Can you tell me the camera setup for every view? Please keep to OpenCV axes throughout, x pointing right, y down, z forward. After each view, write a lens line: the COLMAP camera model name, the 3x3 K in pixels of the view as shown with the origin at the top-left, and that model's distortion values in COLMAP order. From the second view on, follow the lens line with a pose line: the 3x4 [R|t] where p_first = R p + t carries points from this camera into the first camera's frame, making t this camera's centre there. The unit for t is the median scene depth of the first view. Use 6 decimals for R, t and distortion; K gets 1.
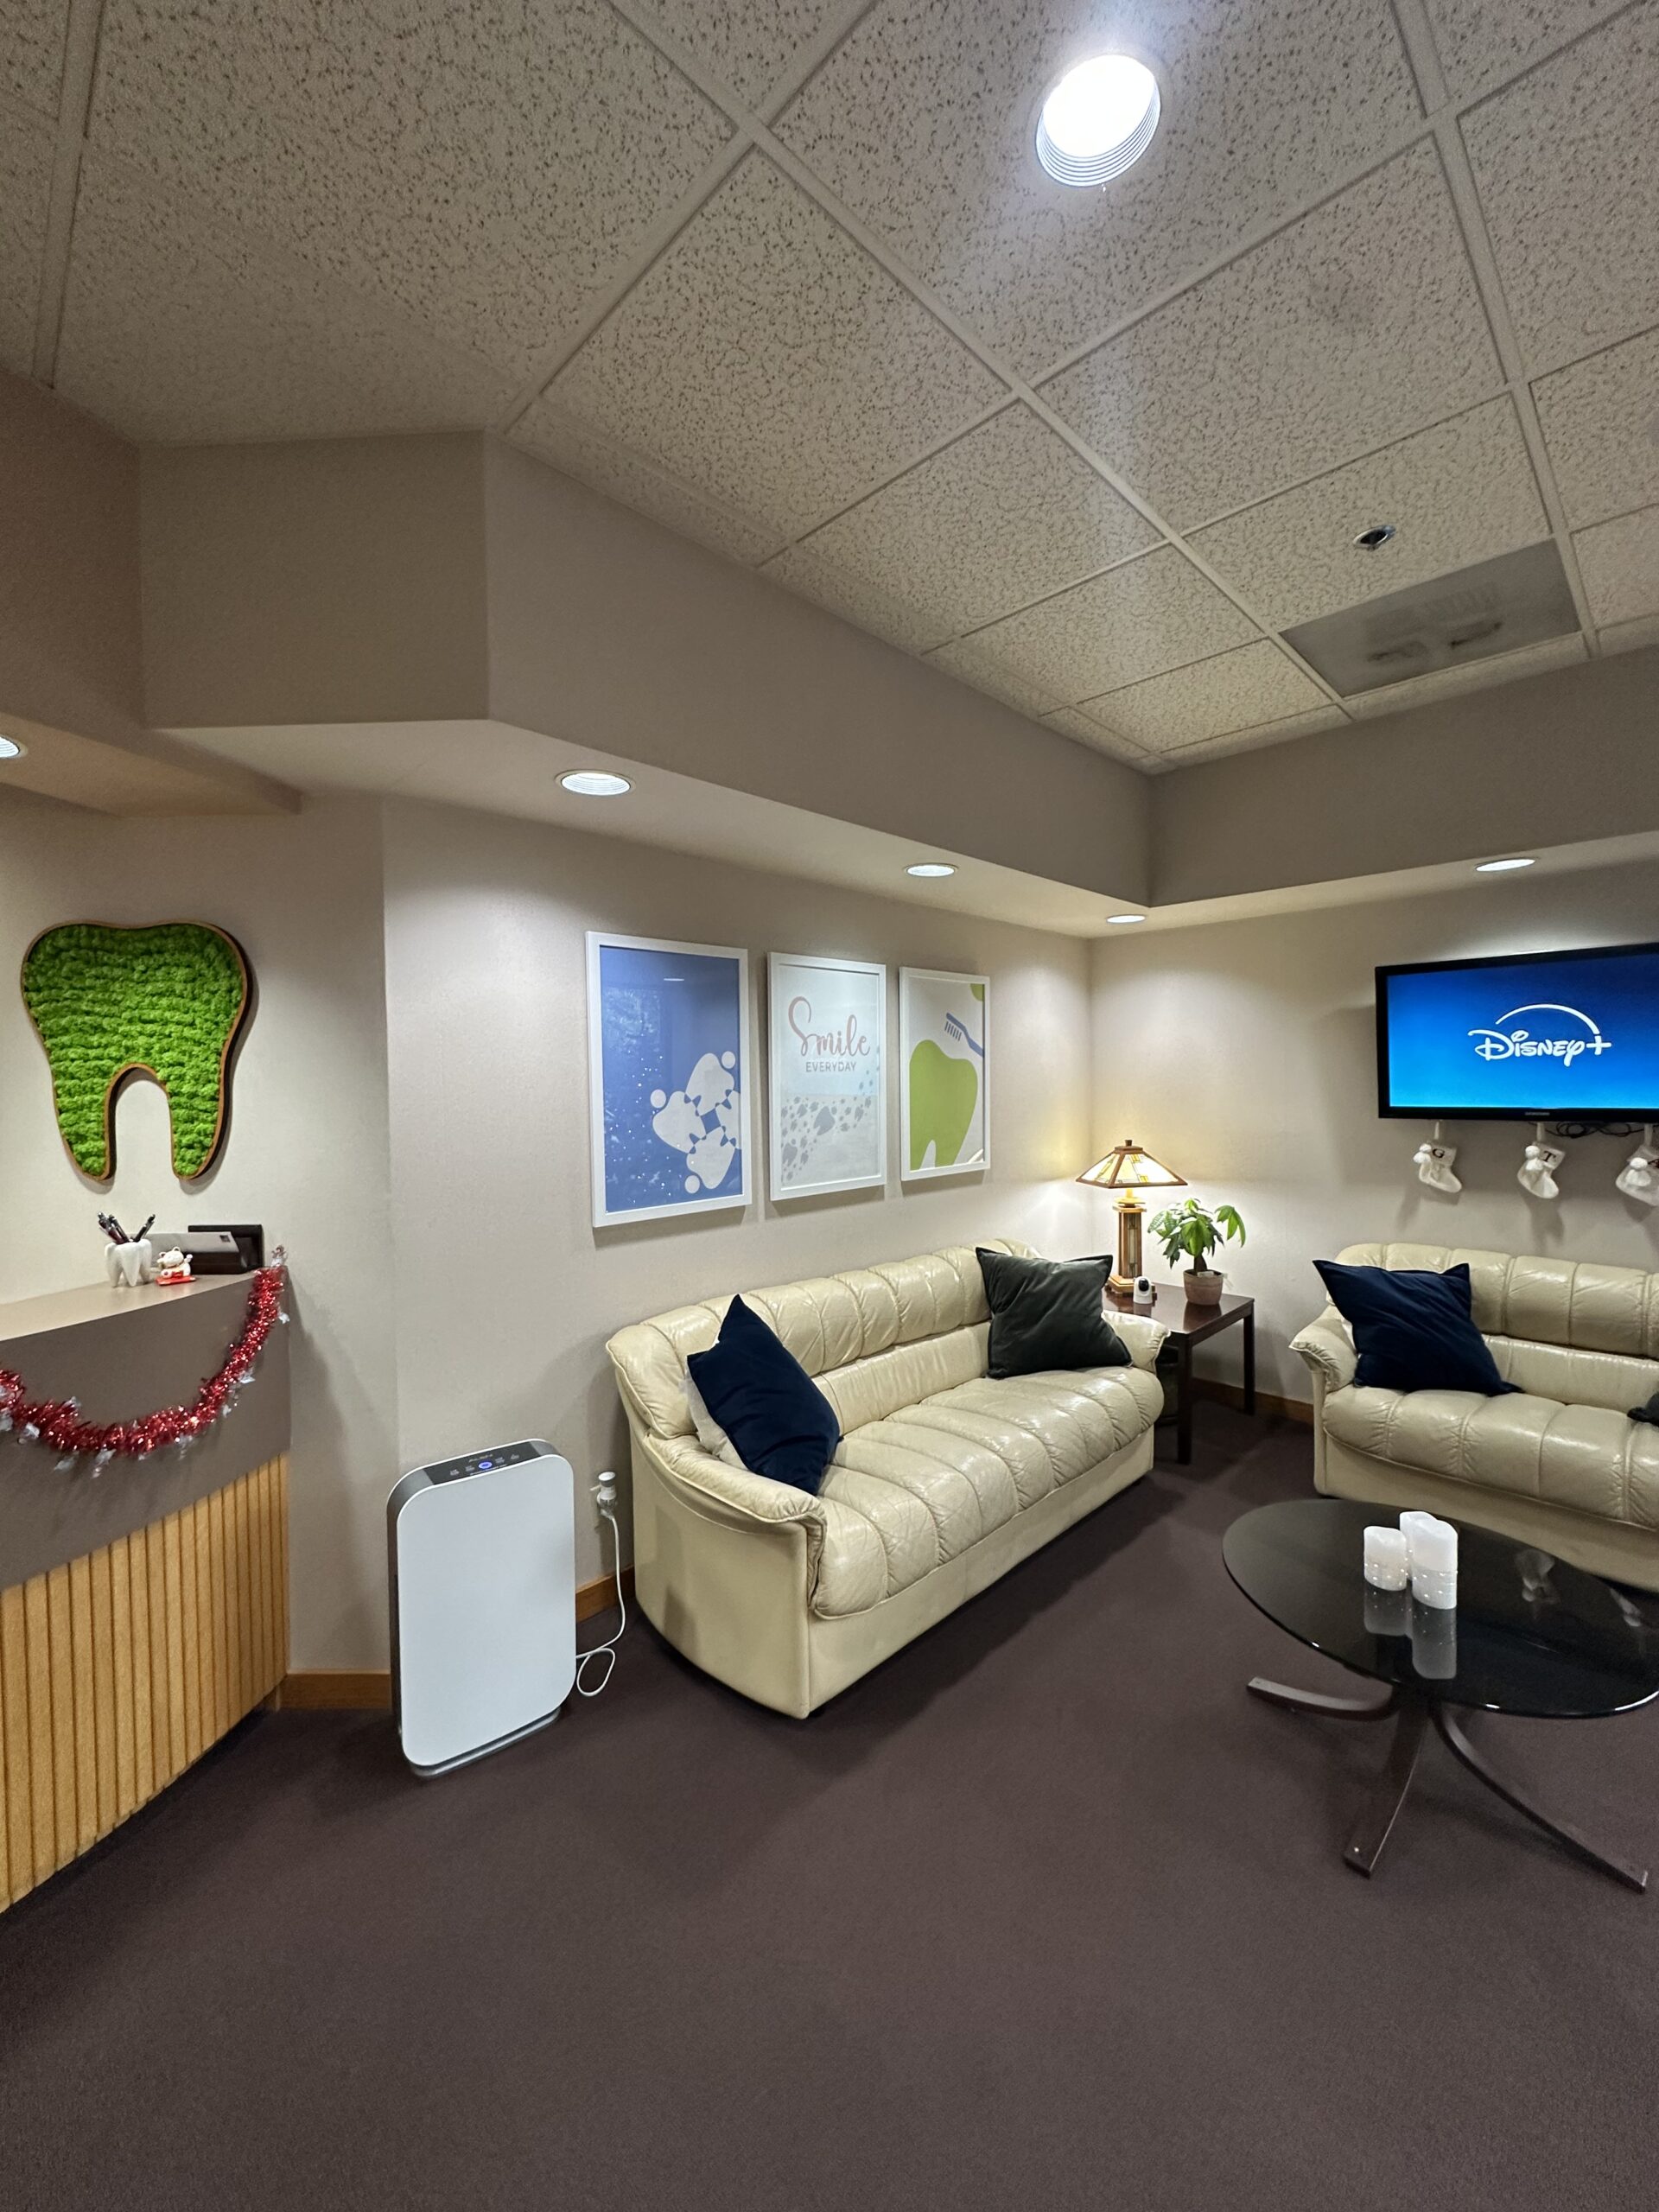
lens RADIAL K [[877.8, 0, 829.5], [0, 877.8, 1106.0], [0, 0, 1]] dist [-0.000942, -0.000106]
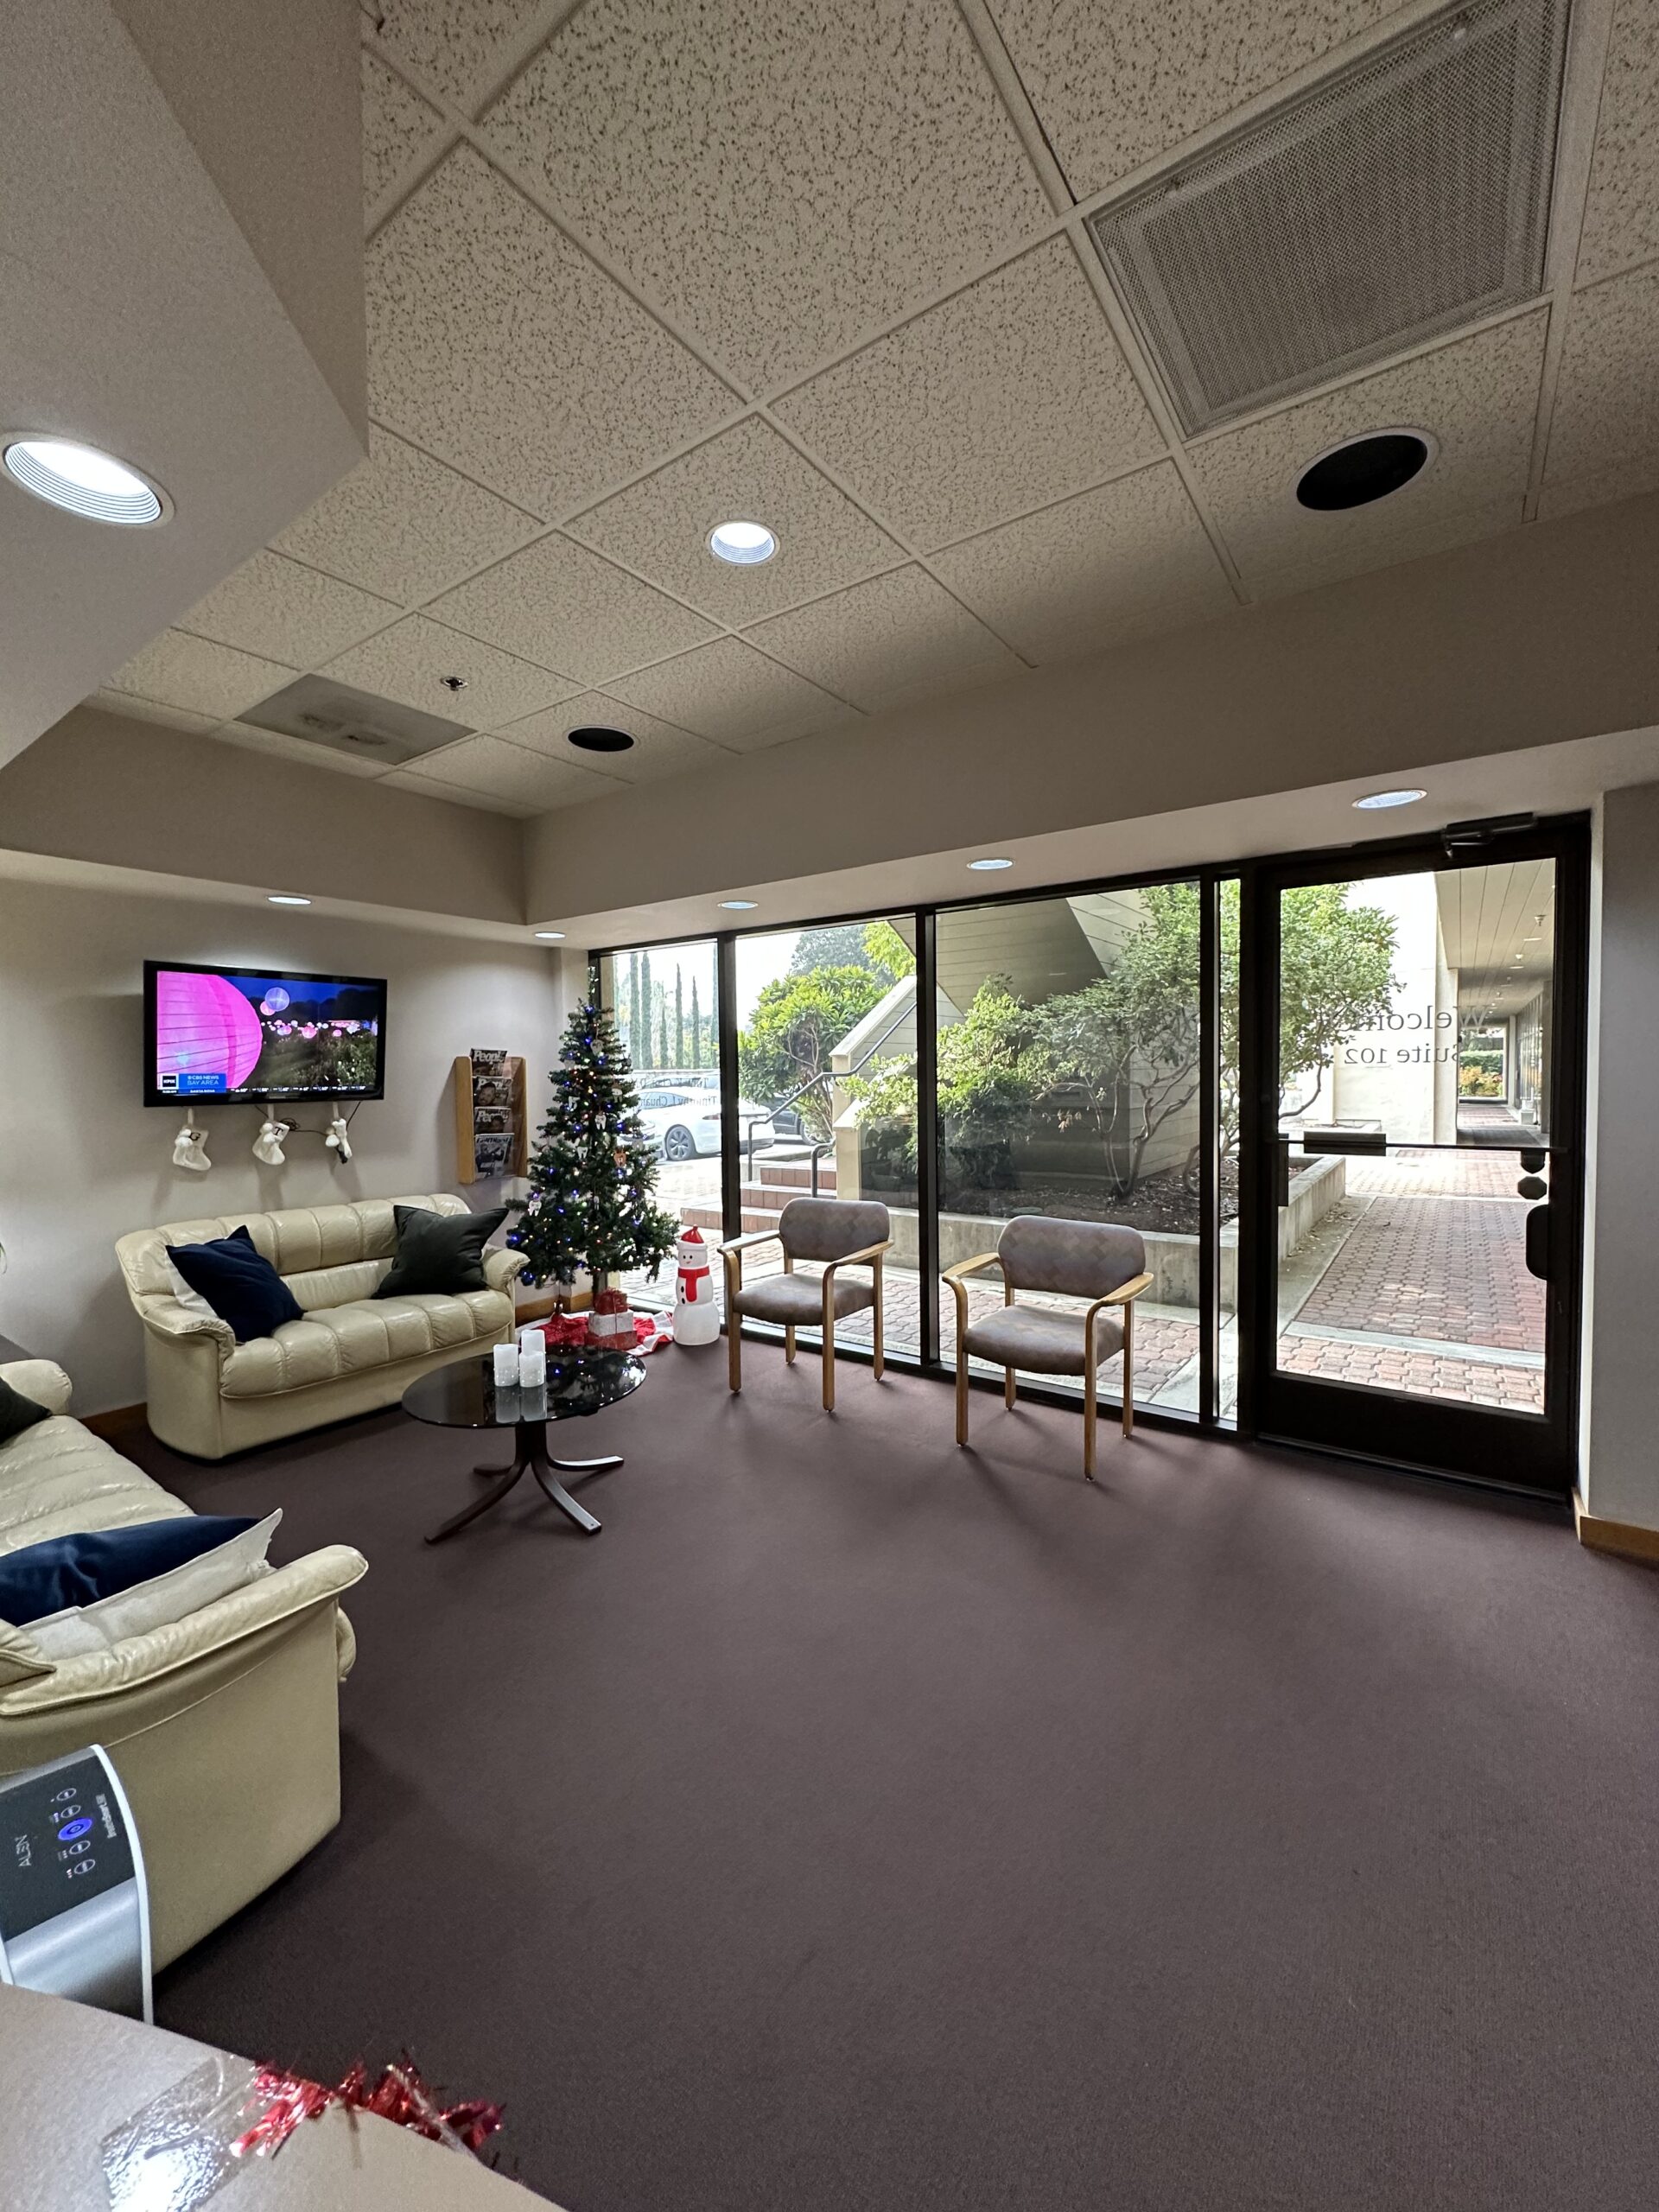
lens RADIAL K [[877.8, 0, 829.5], [0, 877.8, 1106.0], [0, 0, 1]] dist [-0.000942, -0.000106]
pose [[-0.166734, -0.023554, 0.985721, -0.602263], [0.045848, 0.998448, 0.031614, 0.019293], [-0.984935, 0.050464, -0.165395, 0.438665]]
